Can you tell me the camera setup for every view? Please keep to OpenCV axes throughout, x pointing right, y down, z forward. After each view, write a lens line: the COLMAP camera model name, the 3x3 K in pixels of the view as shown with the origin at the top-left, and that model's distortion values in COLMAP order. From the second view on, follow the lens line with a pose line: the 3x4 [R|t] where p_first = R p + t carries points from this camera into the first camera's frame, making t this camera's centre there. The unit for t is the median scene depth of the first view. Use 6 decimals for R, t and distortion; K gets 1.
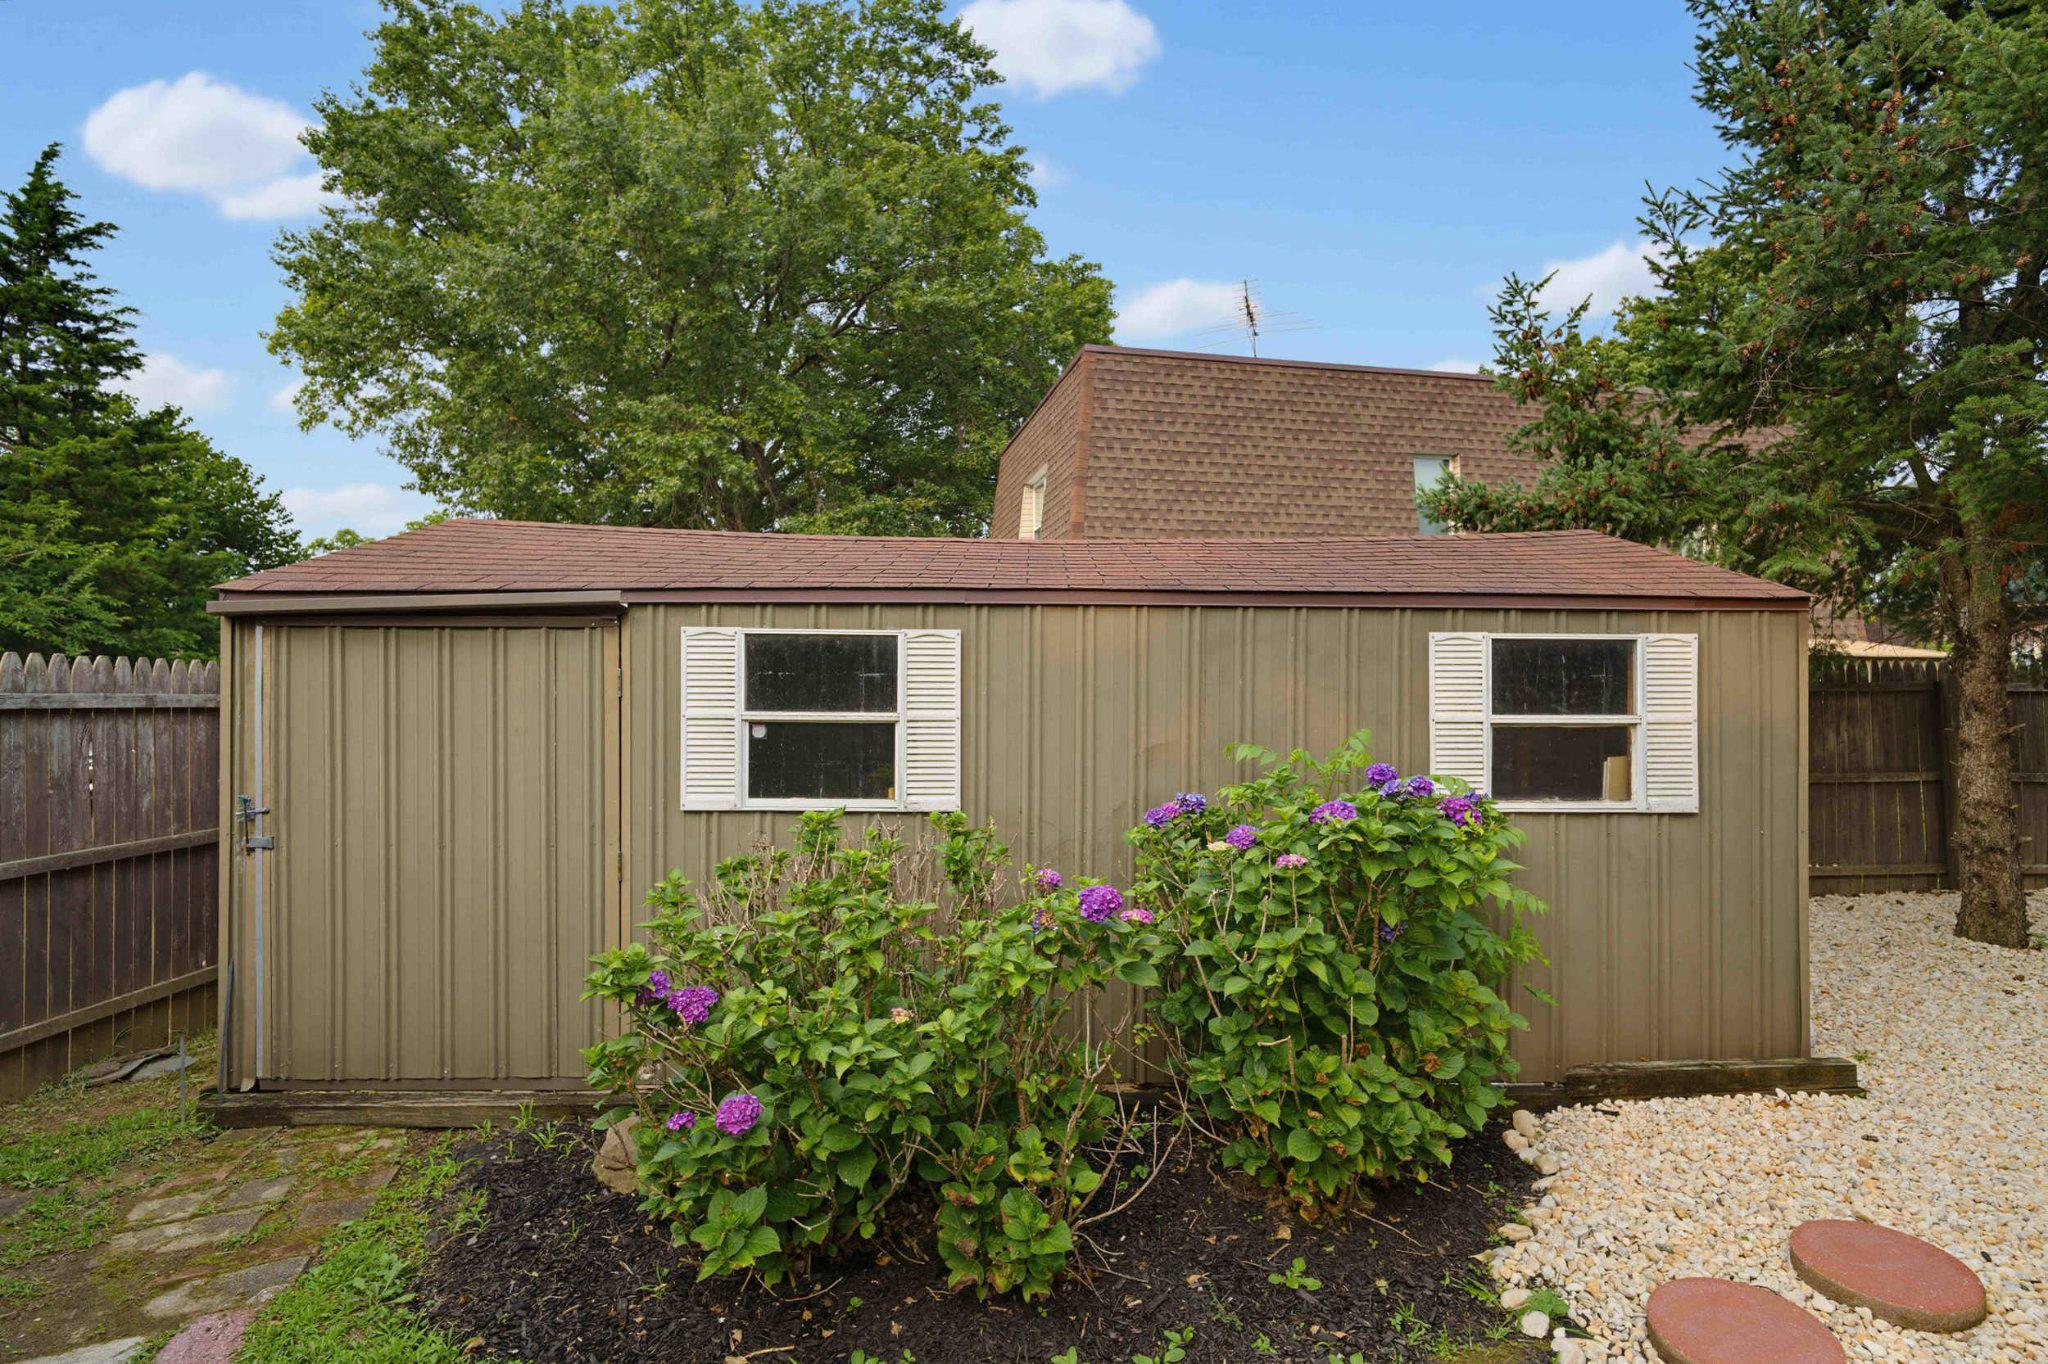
lens RADIAL K [[925.6, 0, 1024.0], [0, 925.6, 682.0], [0, 0, 1]] dist [0.002022, 0.000167]
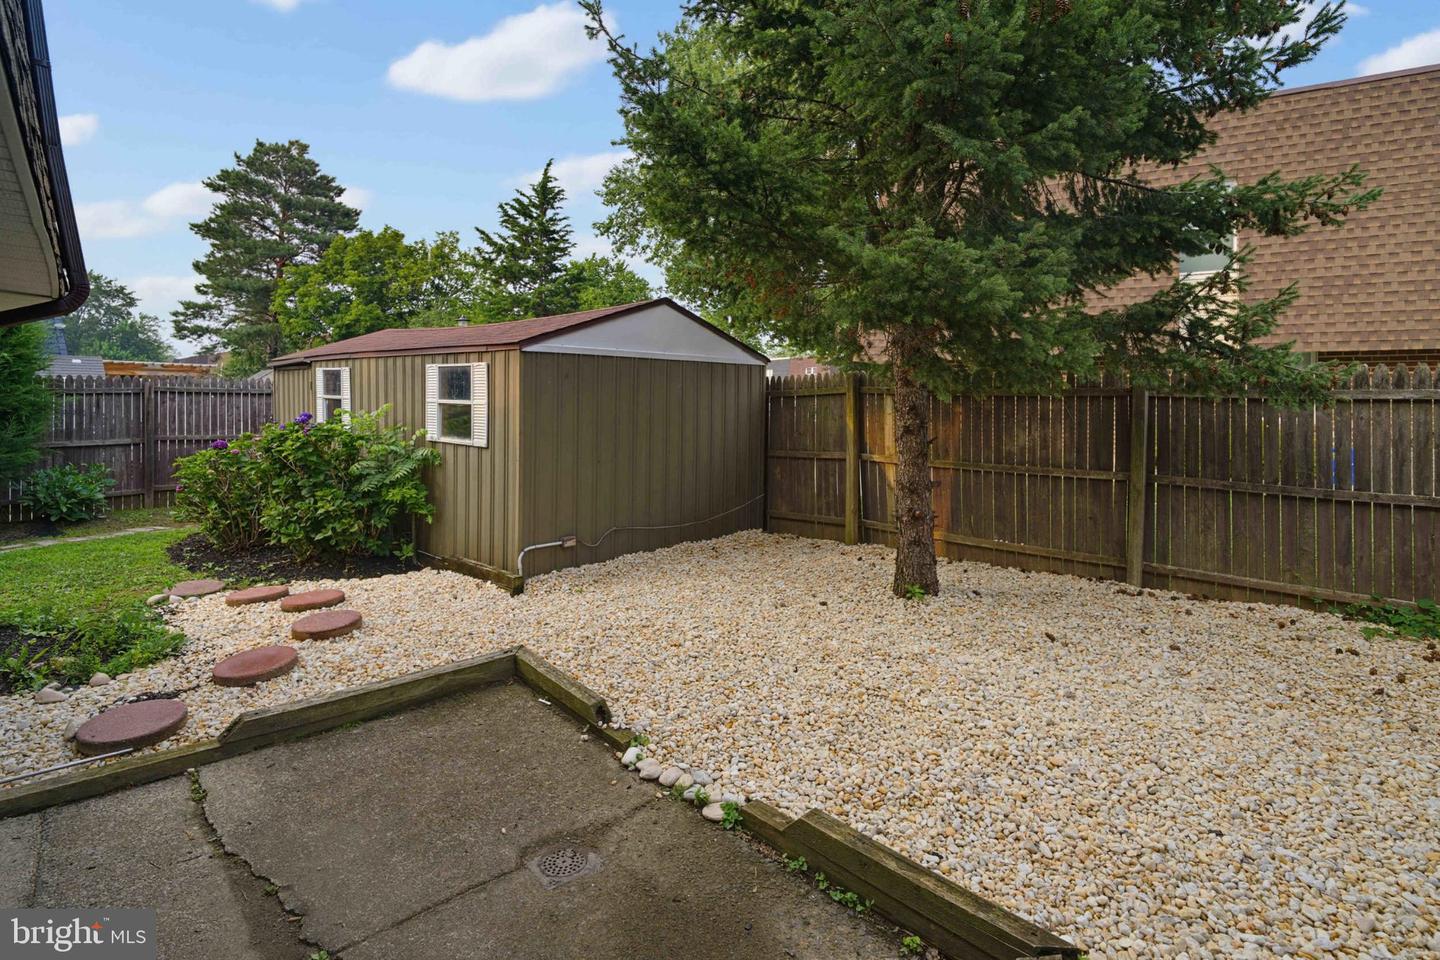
lens RADIAL K [[687.5, 0, 726.7], [0, 687.5, 386.9], [0, 0, 1]] dist [0.001843, -0.008085]
pose [[0.734040, -0.004663, -0.679091, 1.175956], [-0.003705, 0.999934, -0.010871, 0.011855], [0.679097, 0.010496, 0.733974, 0.130094]]
